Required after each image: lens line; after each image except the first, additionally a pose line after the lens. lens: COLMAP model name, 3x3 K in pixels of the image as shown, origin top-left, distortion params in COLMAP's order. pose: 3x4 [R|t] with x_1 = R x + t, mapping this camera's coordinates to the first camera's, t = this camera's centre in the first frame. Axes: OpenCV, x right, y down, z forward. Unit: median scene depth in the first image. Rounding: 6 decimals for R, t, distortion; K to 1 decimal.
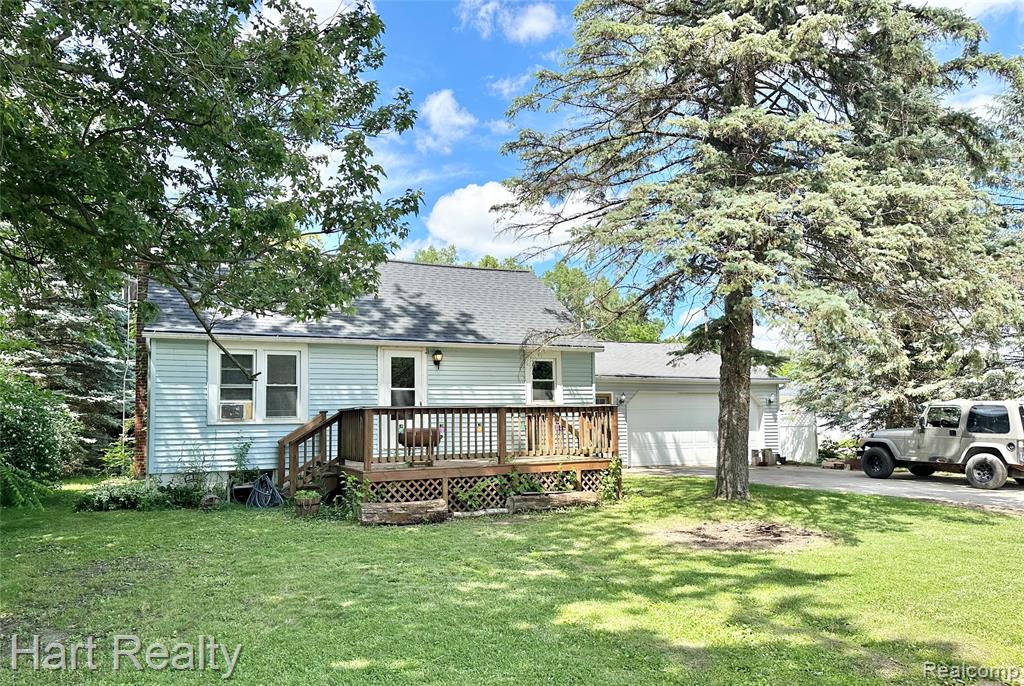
lens RADIAL K [[729.4, 0, 511.5], [0, 729.4, 385.8], [0, 0, 1]] dist [0.073686, -0.090398]
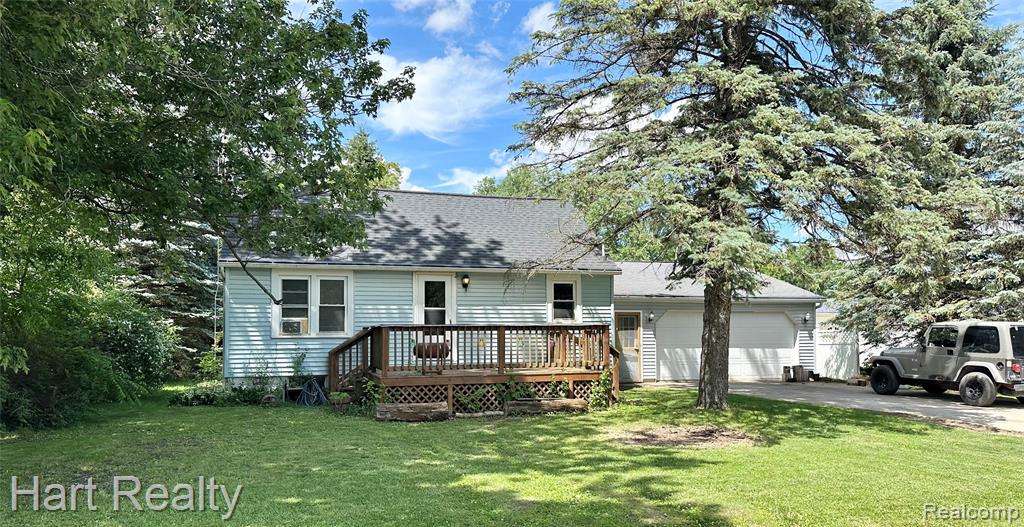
lens RADIAL K [[735.7, 0, 511.4], [0, 735.7, 329.7], [0, 0, 1]] dist [0.051152, -0.001328]
pose [[0.989467, 0.007313, -0.144575, 0.148145], [-0.001625, 0.999221, 0.039425, -0.008907], [0.144750, -0.038775, 0.988708, -0.139416]]
